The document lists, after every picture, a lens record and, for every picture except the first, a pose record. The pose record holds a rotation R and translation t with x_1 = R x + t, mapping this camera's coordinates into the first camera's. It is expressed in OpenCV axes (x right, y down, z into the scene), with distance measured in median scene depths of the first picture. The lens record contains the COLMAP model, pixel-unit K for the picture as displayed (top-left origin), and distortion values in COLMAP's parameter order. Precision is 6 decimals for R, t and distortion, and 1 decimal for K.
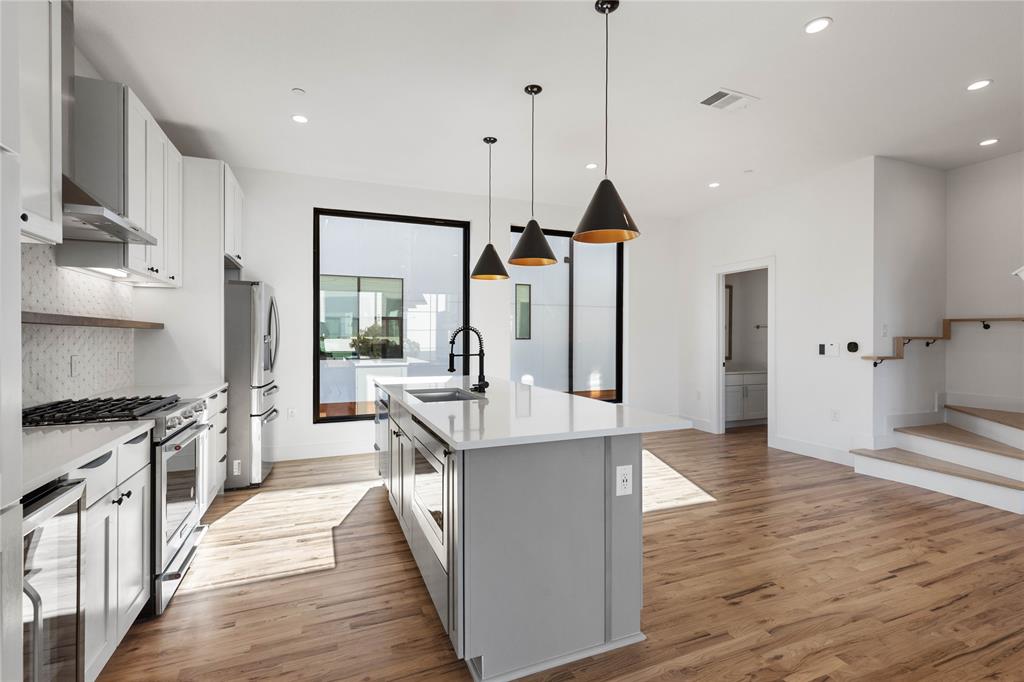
lens RADIAL K [[469.9, 0, 515.7], [0, 469.9, 338.0], [0, 0, 1]] dist [0.003494, 0.000404]
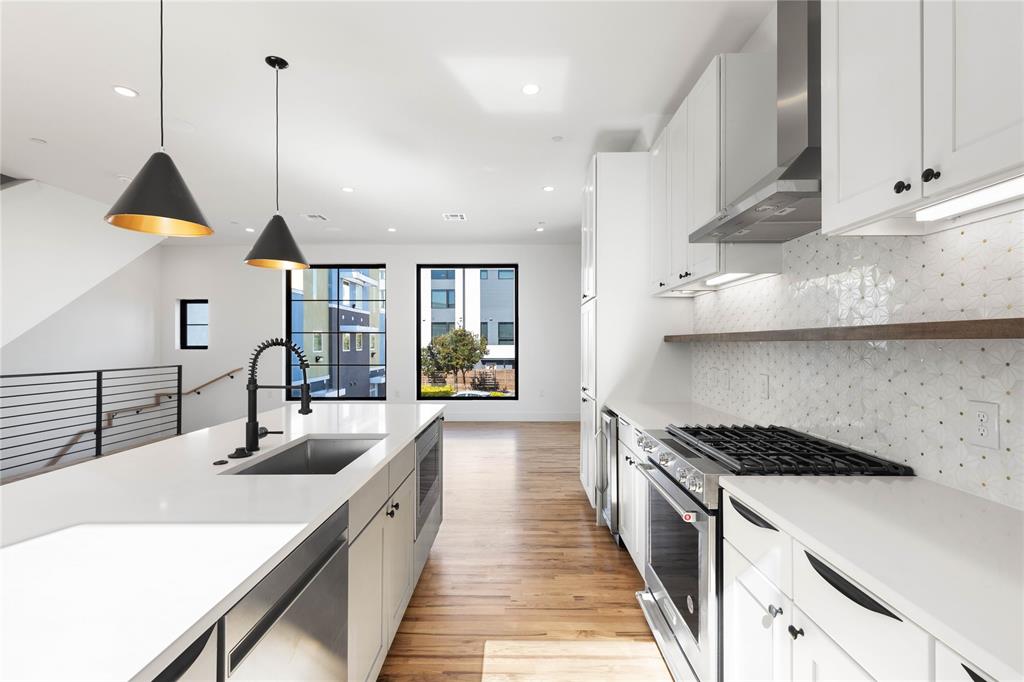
lens RADIAL K [[467.1, 0, 515.8], [0, 467.1, 339.8], [0, 0, 1]] dist [0.003015, -0.000157]
pose [[-0.923041, 0.003408, 0.384686, -0.510282], [0.002327, 0.999992, -0.003276, -0.017916], [-0.384695, -0.002129, -0.923041, 1.193772]]
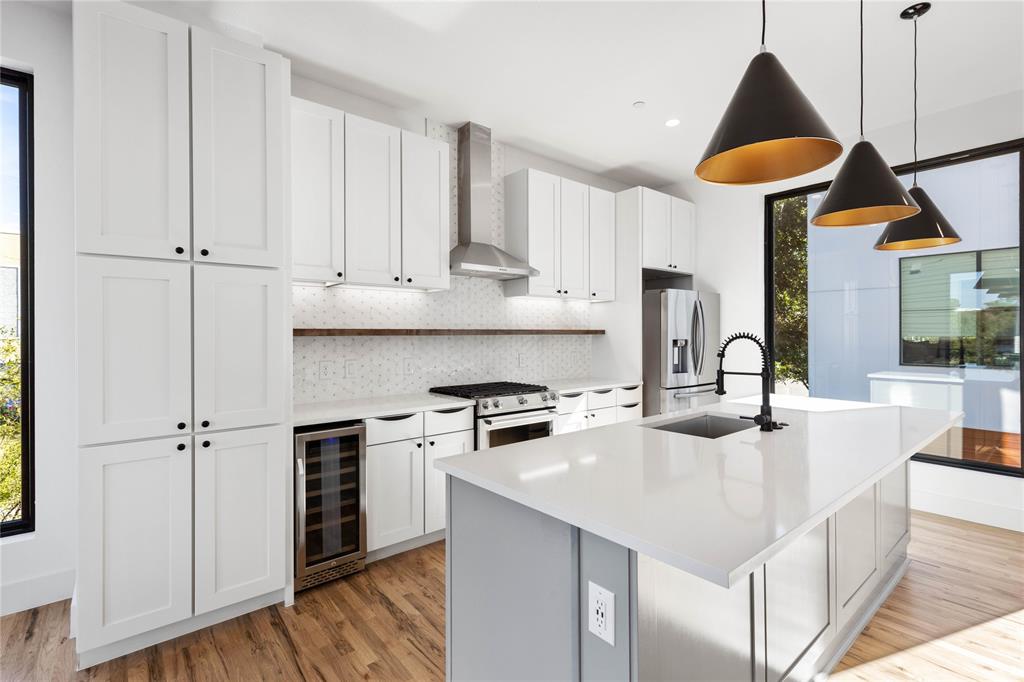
lens RADIAL K [[474.1, 0, 517.1], [0, 474.1, 334.0], [0, 0, 1]] dist [0.003600, -0.000110]
pose [[0.307056, -0.001286, -0.951691, 0.391499], [0.000787, 0.999999, -0.001097, -0.018607], [0.951691, -0.000412, 0.307057, 0.379952]]
